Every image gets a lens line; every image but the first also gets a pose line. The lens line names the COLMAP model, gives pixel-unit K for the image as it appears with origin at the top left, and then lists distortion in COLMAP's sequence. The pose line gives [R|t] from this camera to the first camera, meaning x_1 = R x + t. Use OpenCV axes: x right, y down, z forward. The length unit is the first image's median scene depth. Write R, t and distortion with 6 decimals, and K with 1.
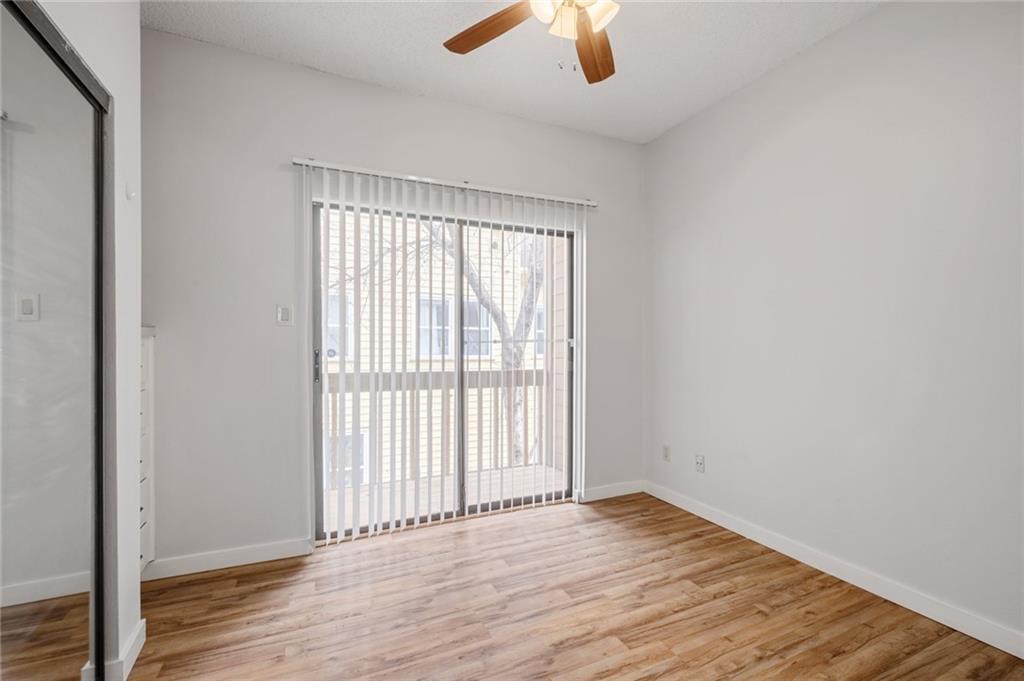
lens RADIAL K [[457.7, 0, 545.4], [0, 457.7, 341.4], [0, 0, 1]] dist [0.002194, -0.004337]
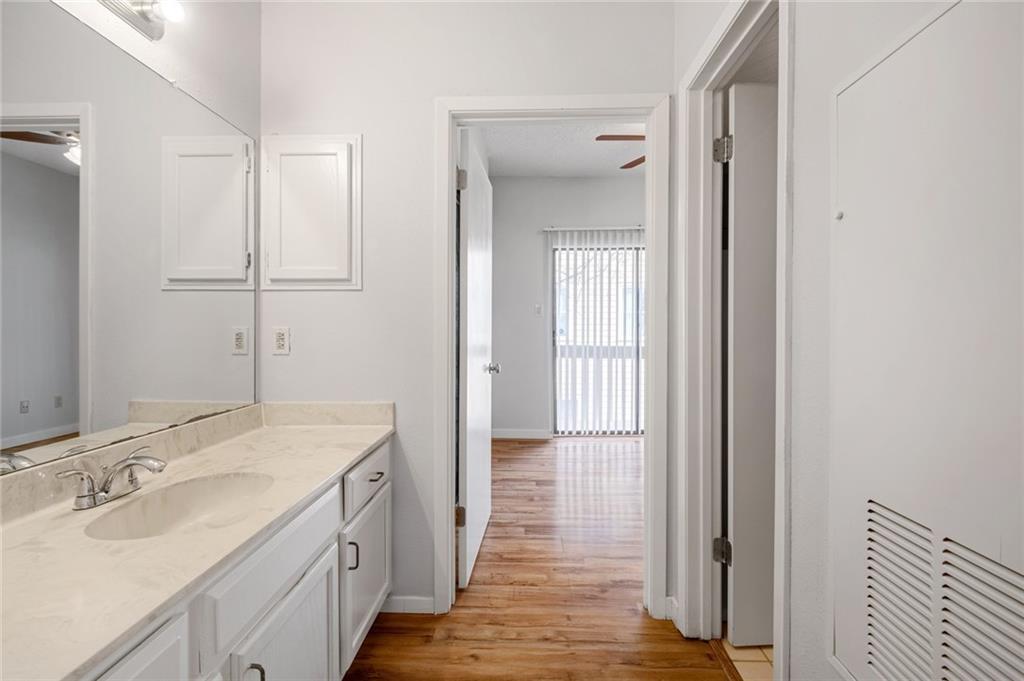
lens RADIAL K [[457.7, 0, 514.0], [0, 457.7, 318.2], [0, 0, 1]] dist [0.002194, -0.004337]
pose [[0.869003, 0.001226, -0.494805, 0.263850], [-0.003674, 0.999985, -0.003975, -0.016996], [0.494793, 0.005272, 0.868995, -0.668143]]
